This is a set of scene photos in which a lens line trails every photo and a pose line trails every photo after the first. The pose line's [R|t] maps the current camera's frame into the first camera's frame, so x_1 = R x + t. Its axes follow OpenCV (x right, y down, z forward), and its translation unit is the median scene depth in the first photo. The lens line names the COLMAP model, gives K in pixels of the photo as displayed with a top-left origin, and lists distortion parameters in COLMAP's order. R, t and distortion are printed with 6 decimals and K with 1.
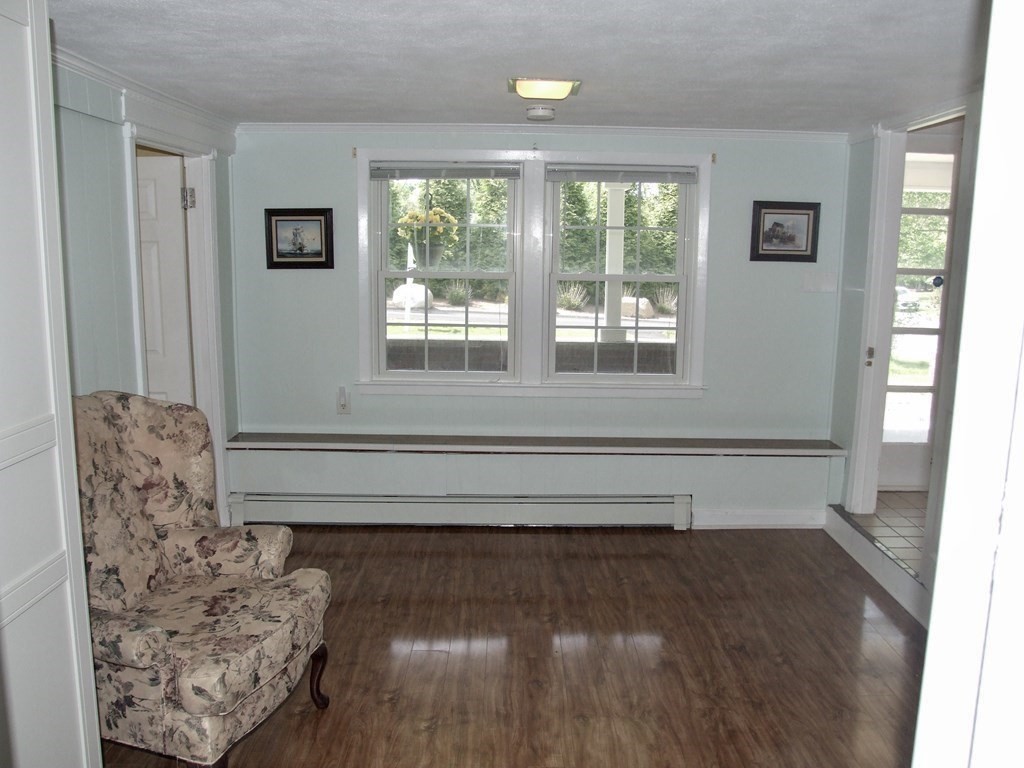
lens RADIAL K [[846.8, 0, 515.2], [0, 846.8, 385.3], [0, 0, 1]] dist [-0.128490, 0.103321]
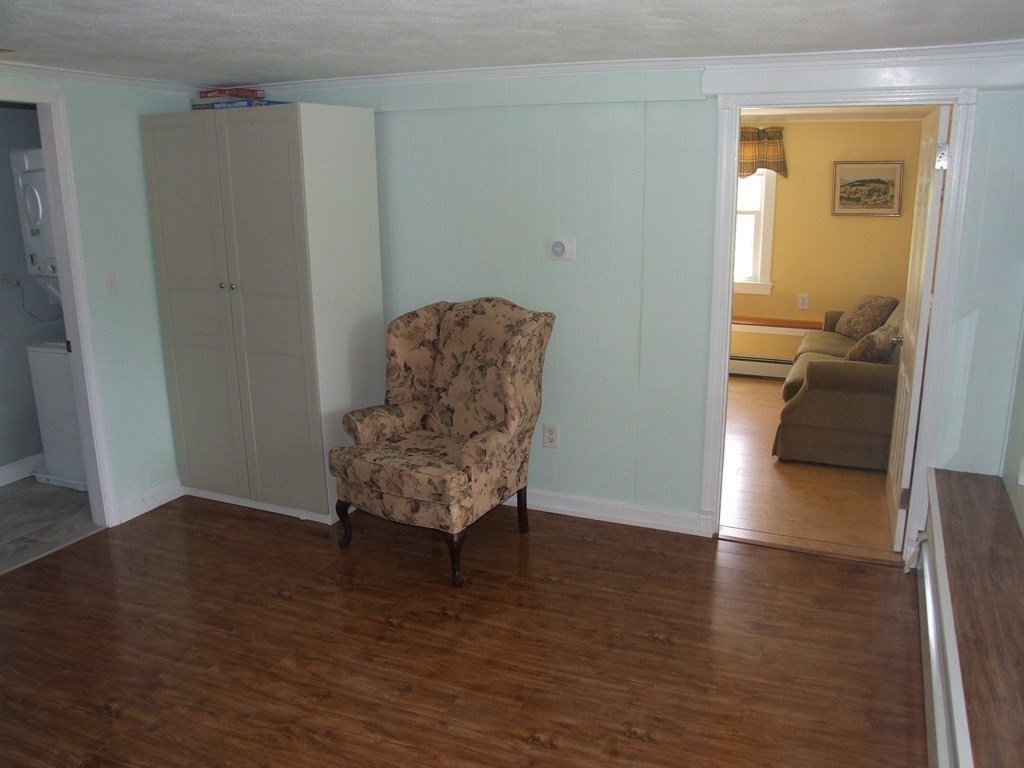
lens RADIAL K [[846.8, 0, 517.1], [0, 846.8, 384.4], [0, 0, 1]] dist [-0.128490, 0.103321]
pose [[-0.411378, 0.211340, -0.886625, 0.847787], [-0.150251, 0.943716, 0.294662, -0.305315], [0.898995, 0.254434, -0.356470, 1.568764]]
